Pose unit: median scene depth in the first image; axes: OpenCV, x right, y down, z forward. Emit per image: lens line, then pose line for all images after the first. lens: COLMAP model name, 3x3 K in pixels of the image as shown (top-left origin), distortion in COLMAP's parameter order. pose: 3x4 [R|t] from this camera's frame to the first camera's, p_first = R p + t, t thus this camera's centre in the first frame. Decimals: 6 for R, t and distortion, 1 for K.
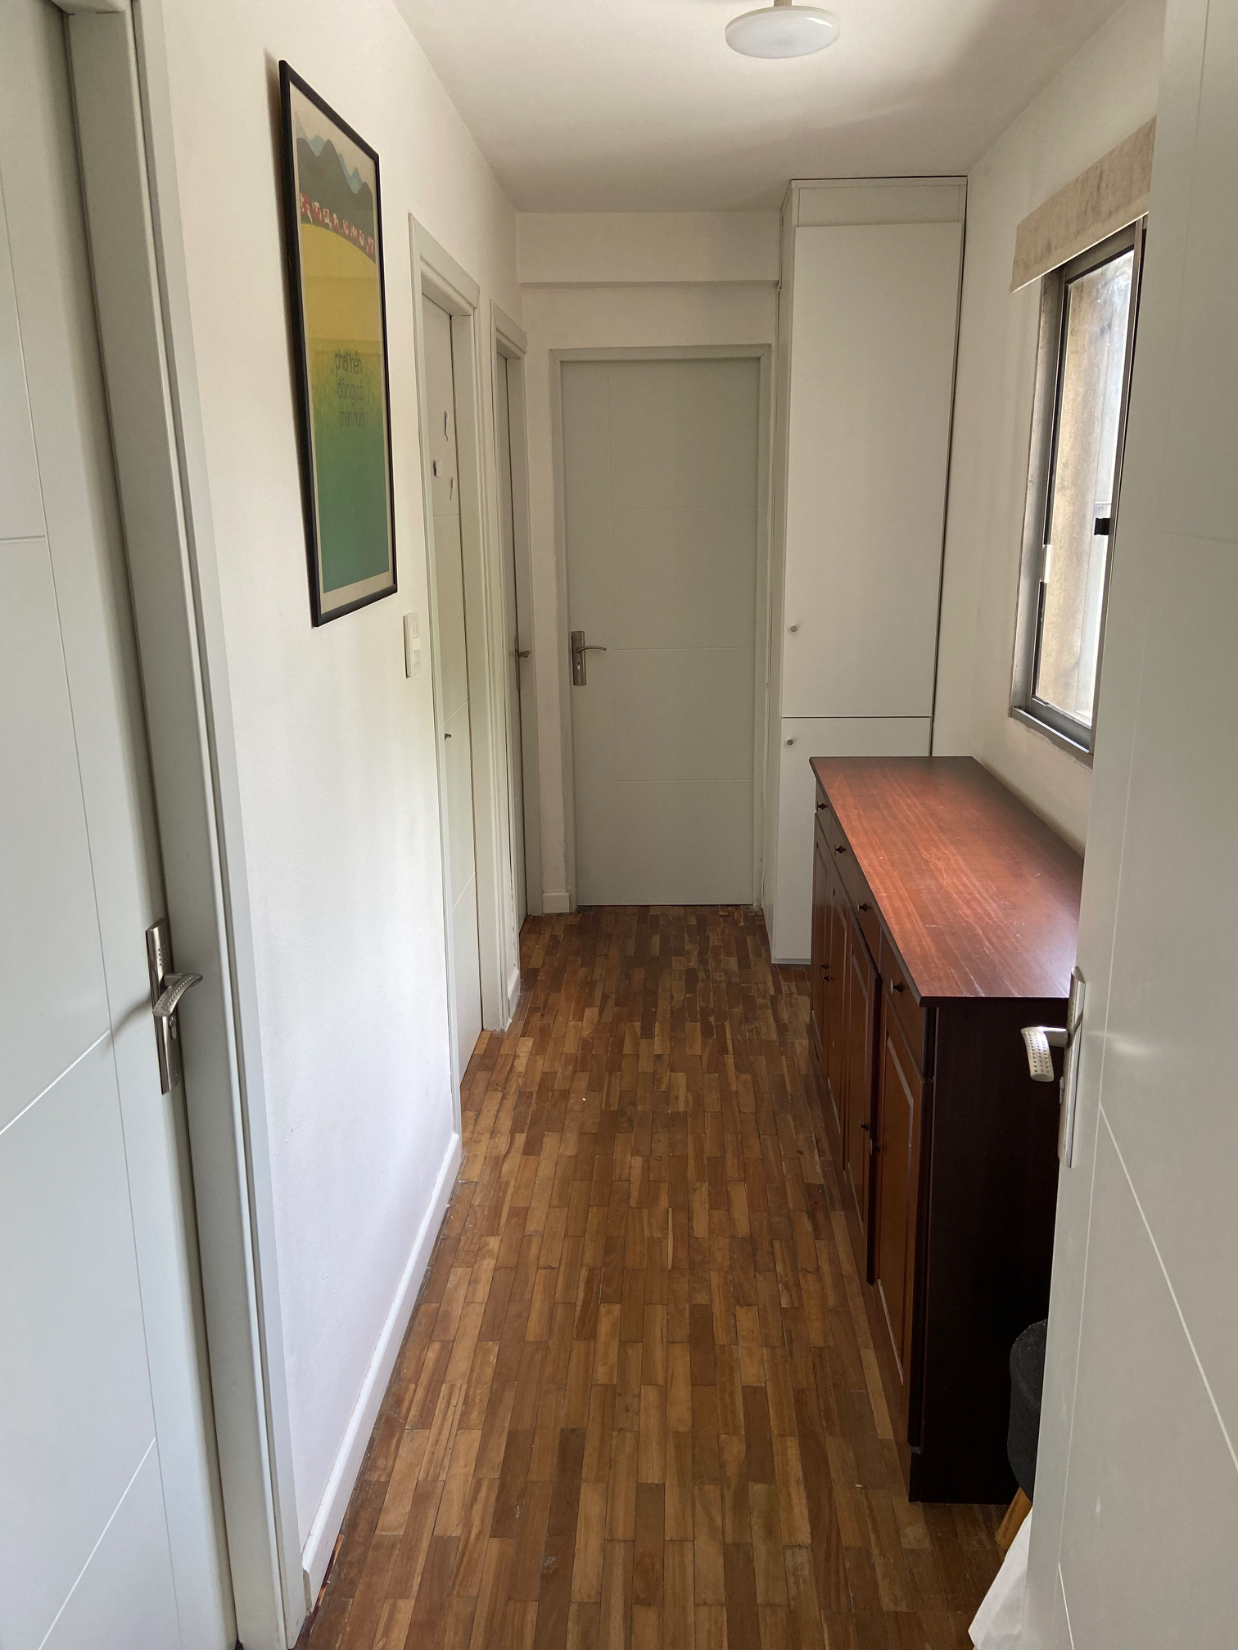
lens RADIAL K [[1238.8, 0, 619.7], [0, 1238.8, 825.8], [0, 0, 1]] dist [0.000303, -0.000256]
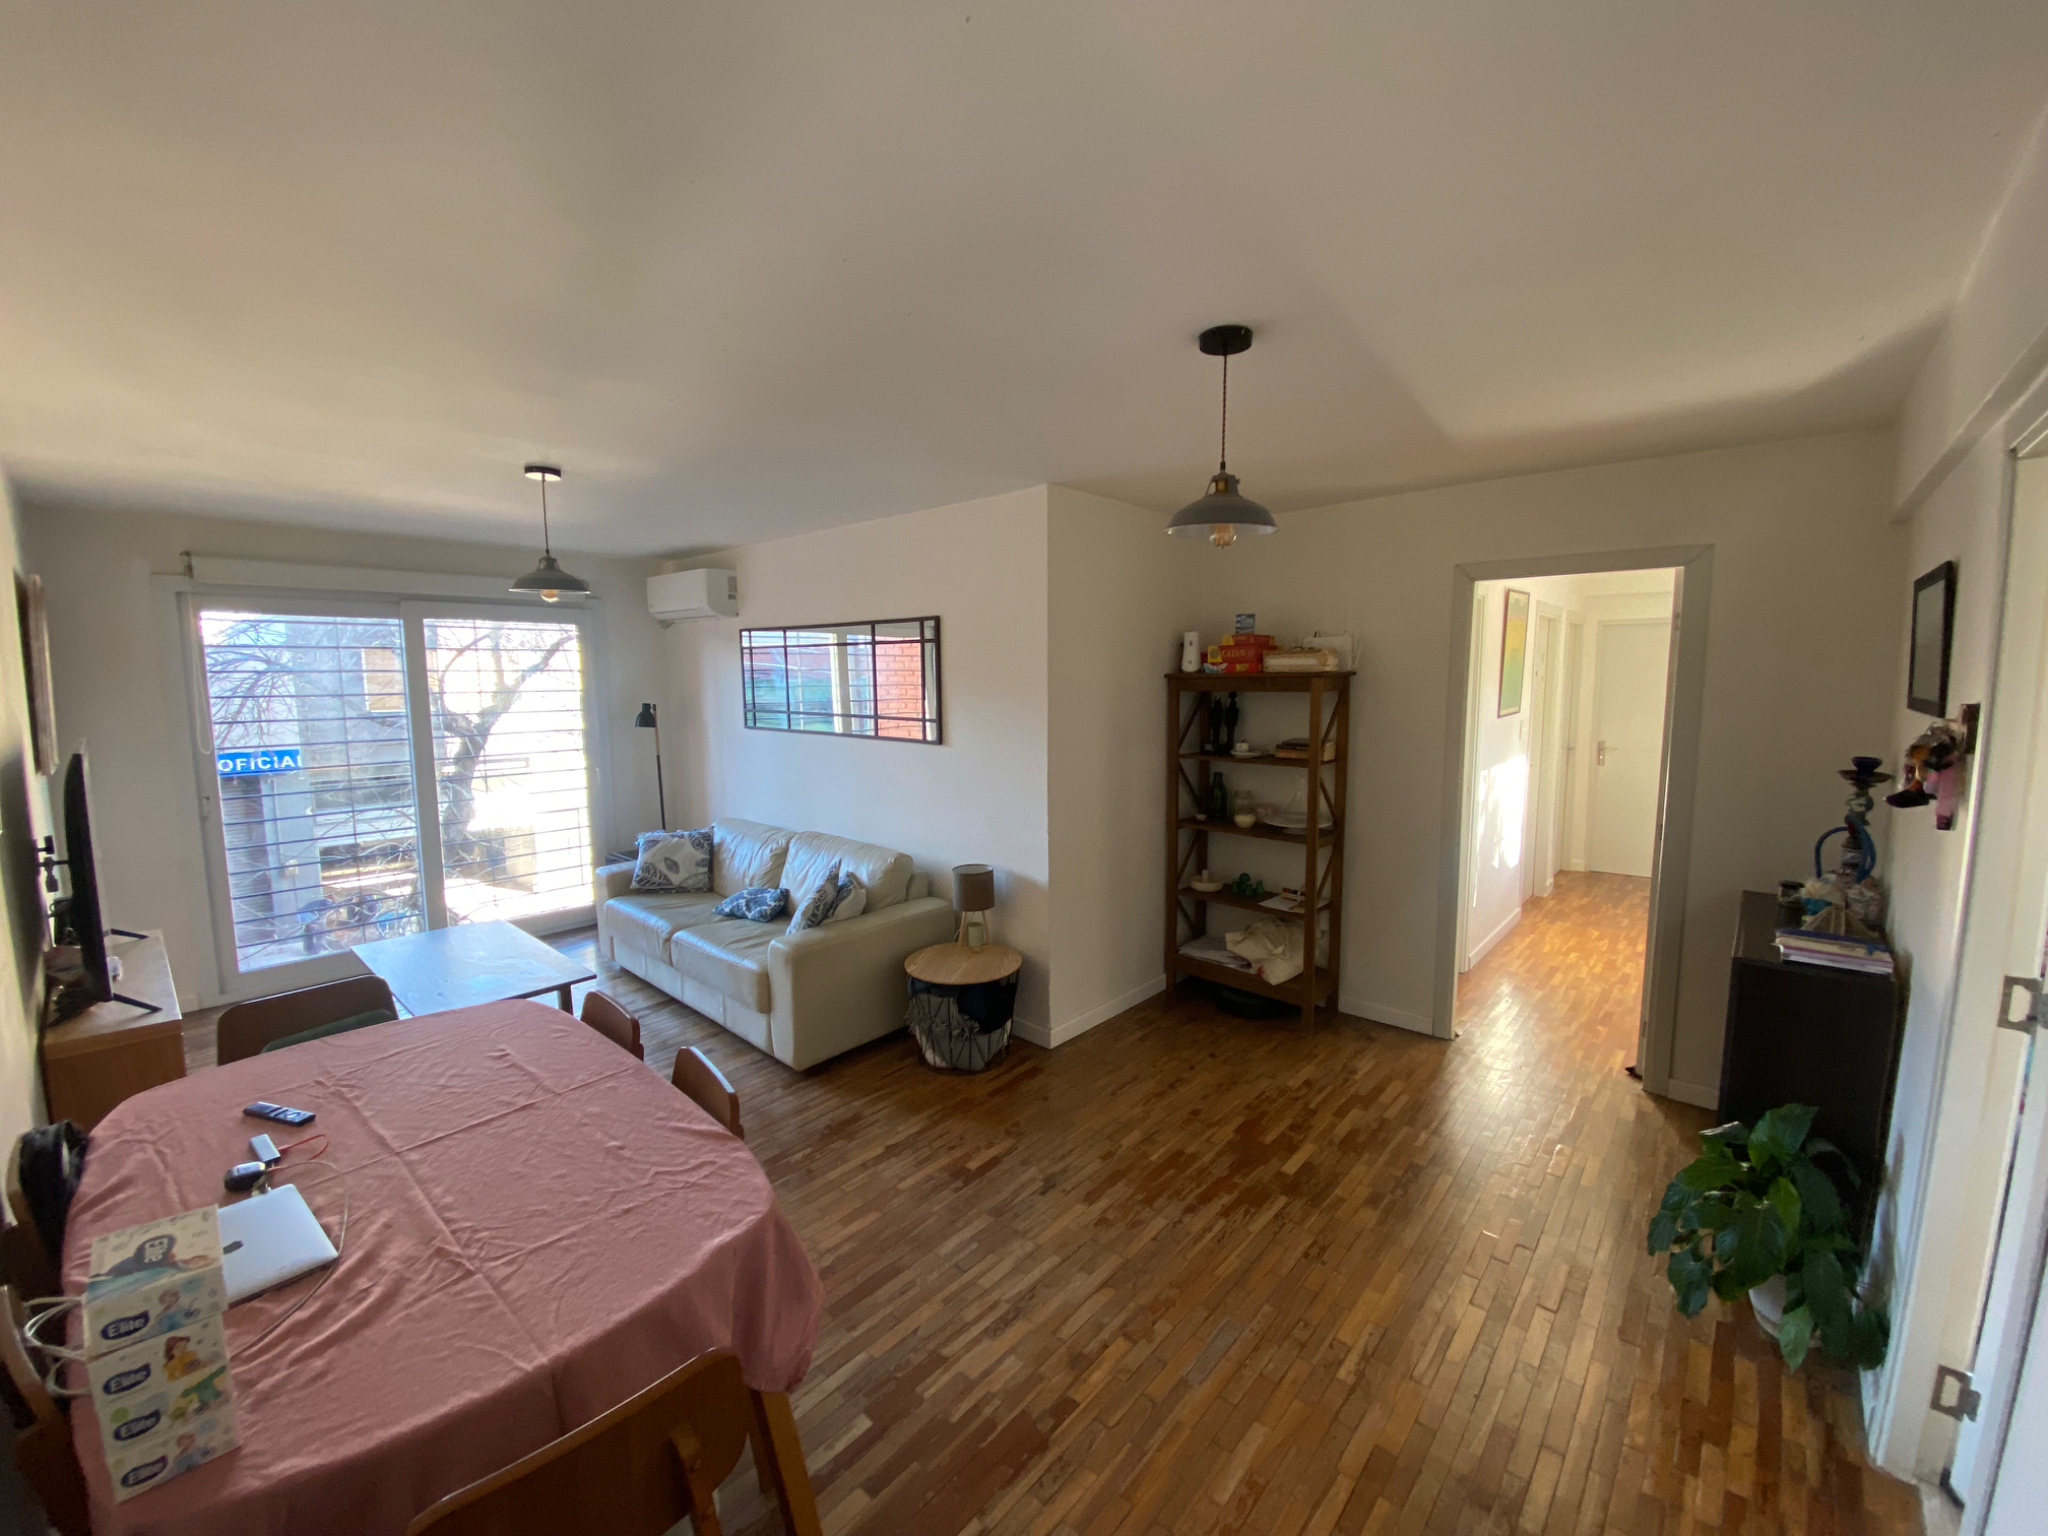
lens RADIAL K [[832.5, 0, 1015.7], [0, 832.5, 773.7], [0, 0, 1]] dist [0.000995, 0.000045]
pose [[0.775478, 0.081158, -0.626137, 0.112113], [-0.158771, 0.984903, -0.068979, 0.209958], [0.611086, 0.152904, 0.776656, -0.970674]]
